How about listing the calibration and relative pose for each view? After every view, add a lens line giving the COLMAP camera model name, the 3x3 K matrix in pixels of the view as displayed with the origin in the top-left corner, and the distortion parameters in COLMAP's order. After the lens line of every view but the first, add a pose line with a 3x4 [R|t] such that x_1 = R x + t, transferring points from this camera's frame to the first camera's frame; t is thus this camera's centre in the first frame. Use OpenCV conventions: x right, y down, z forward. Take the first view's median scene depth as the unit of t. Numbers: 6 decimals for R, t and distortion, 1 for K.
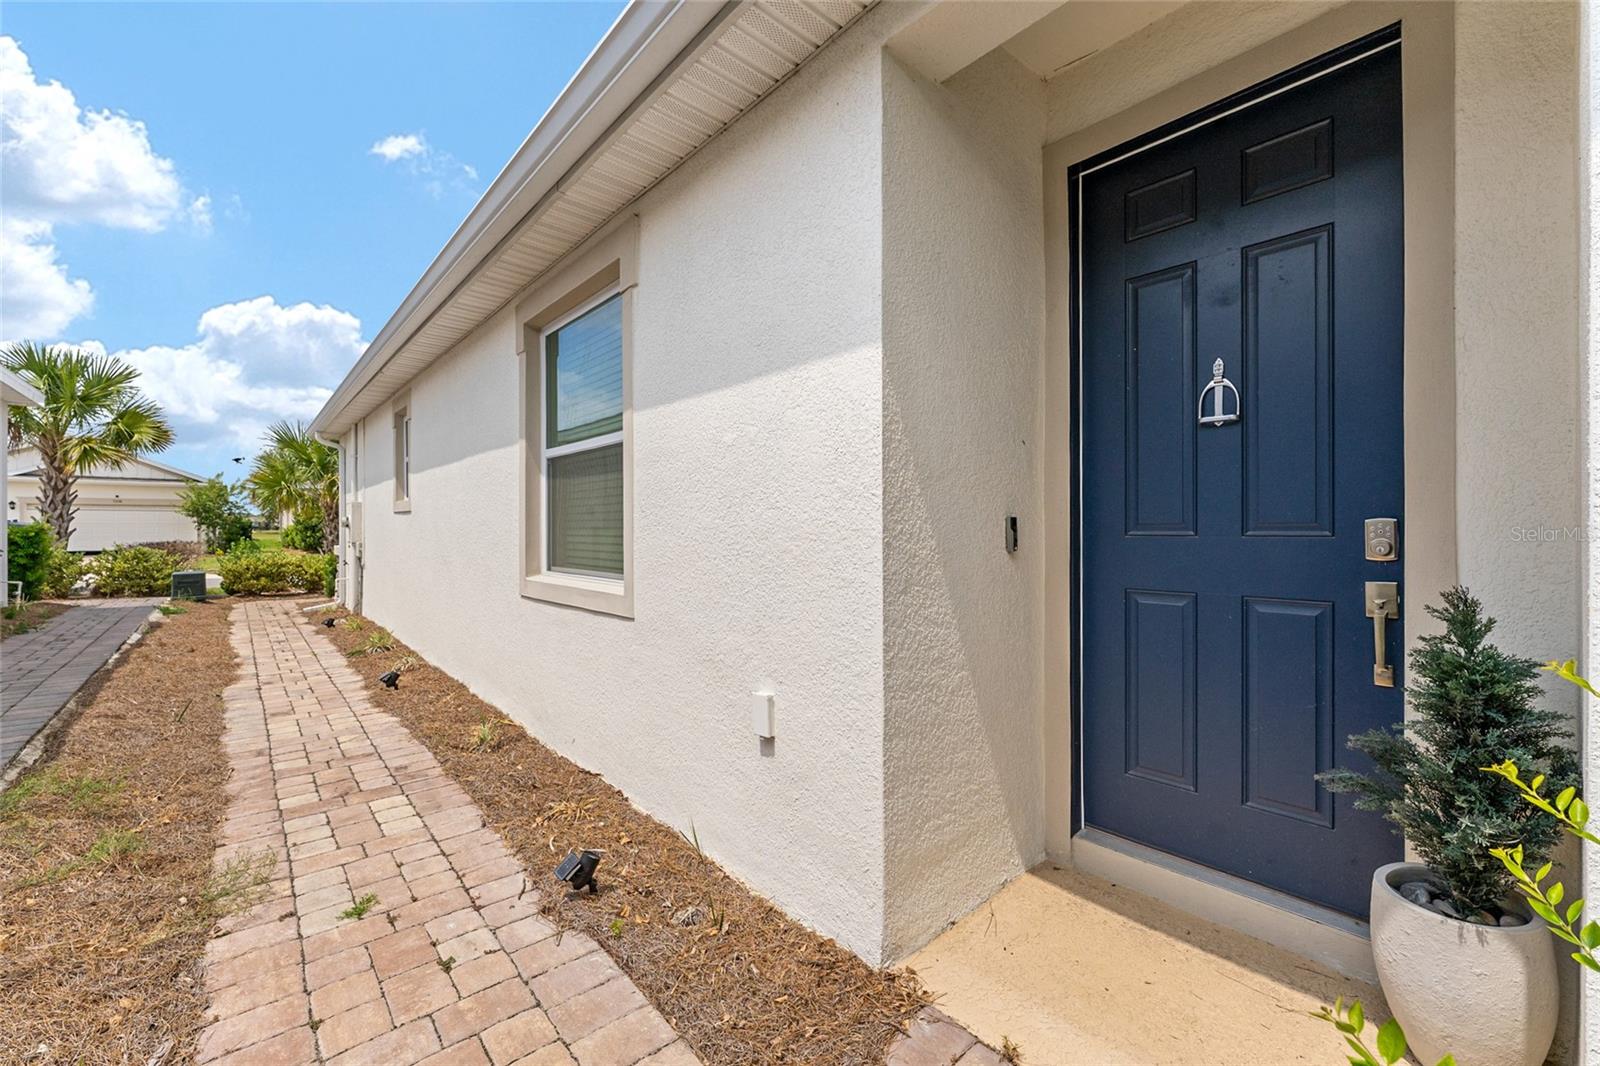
lens RADIAL K [[630.3, 0, 804.5], [0, 630.3, 526.5], [0, 0, 1]] dist [0.000182, -0.000279]
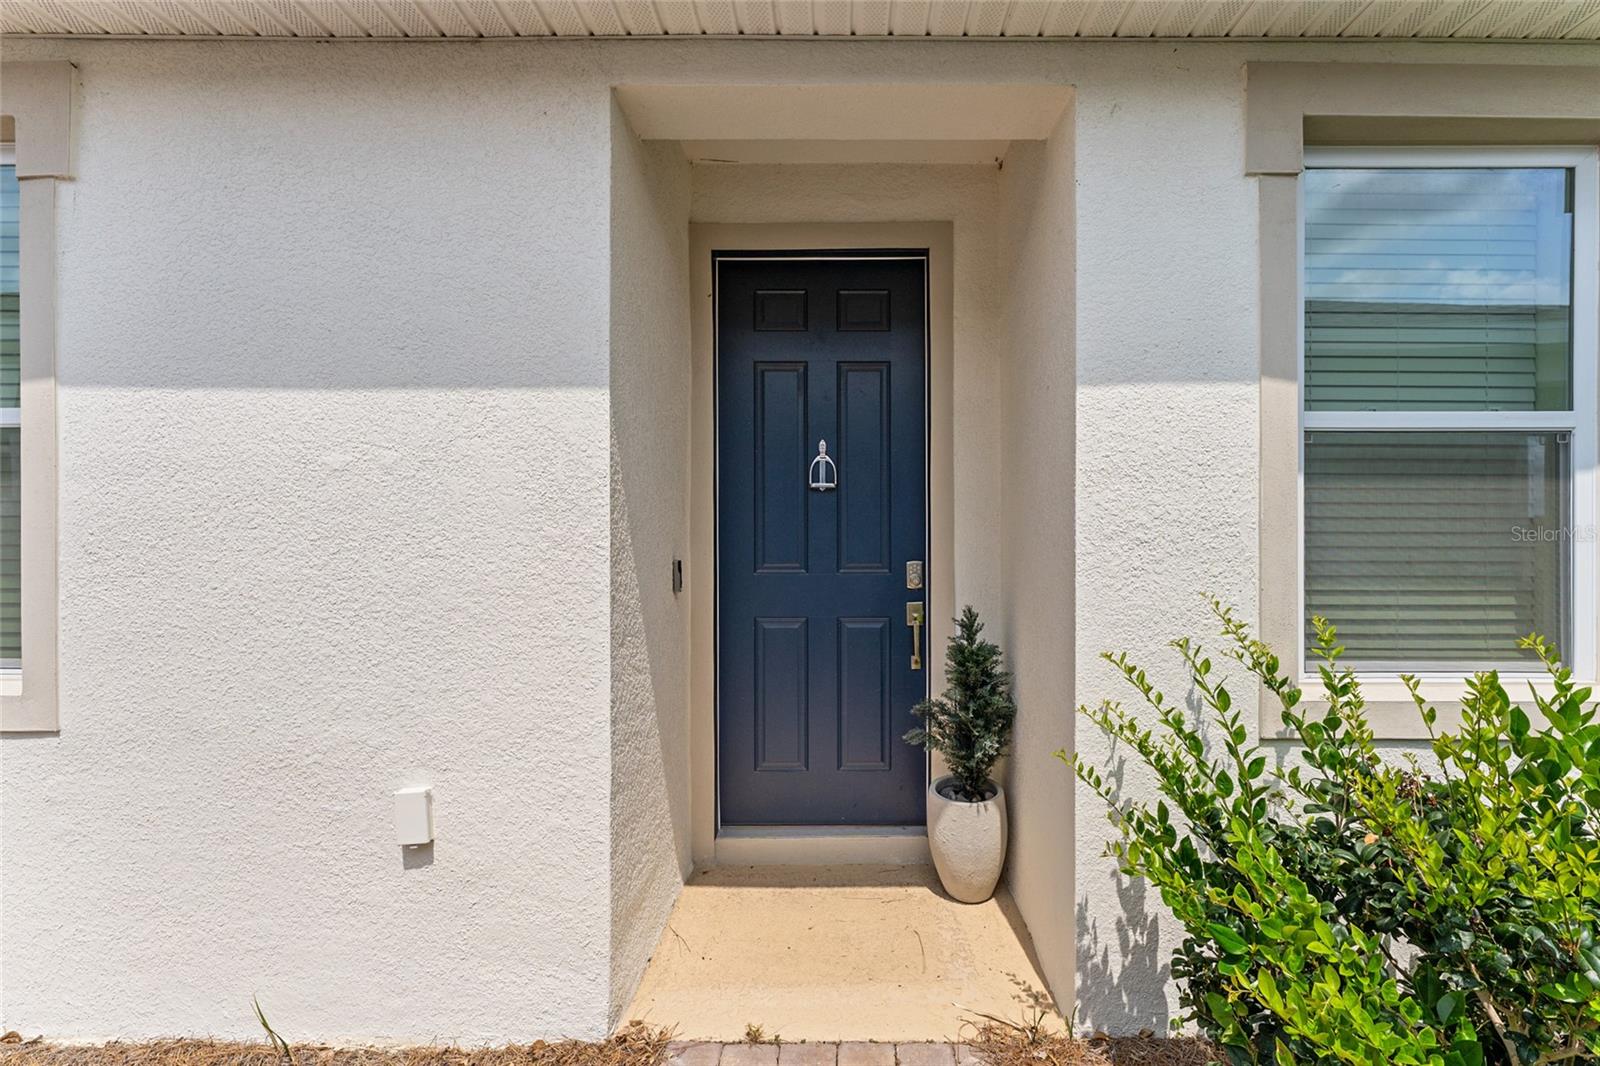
lens RADIAL K [[654.7, 0, 800.0], [0, 654.7, 533.0], [0, 0, 1]] dist [-0.000255, -0.000041]
pose [[0.680482, 0.004291, 0.732752, -0.397354], [-0.001290, 0.999988, -0.004657, -0.064667], [-0.732764, 0.002223, 0.680480, 0.095204]]
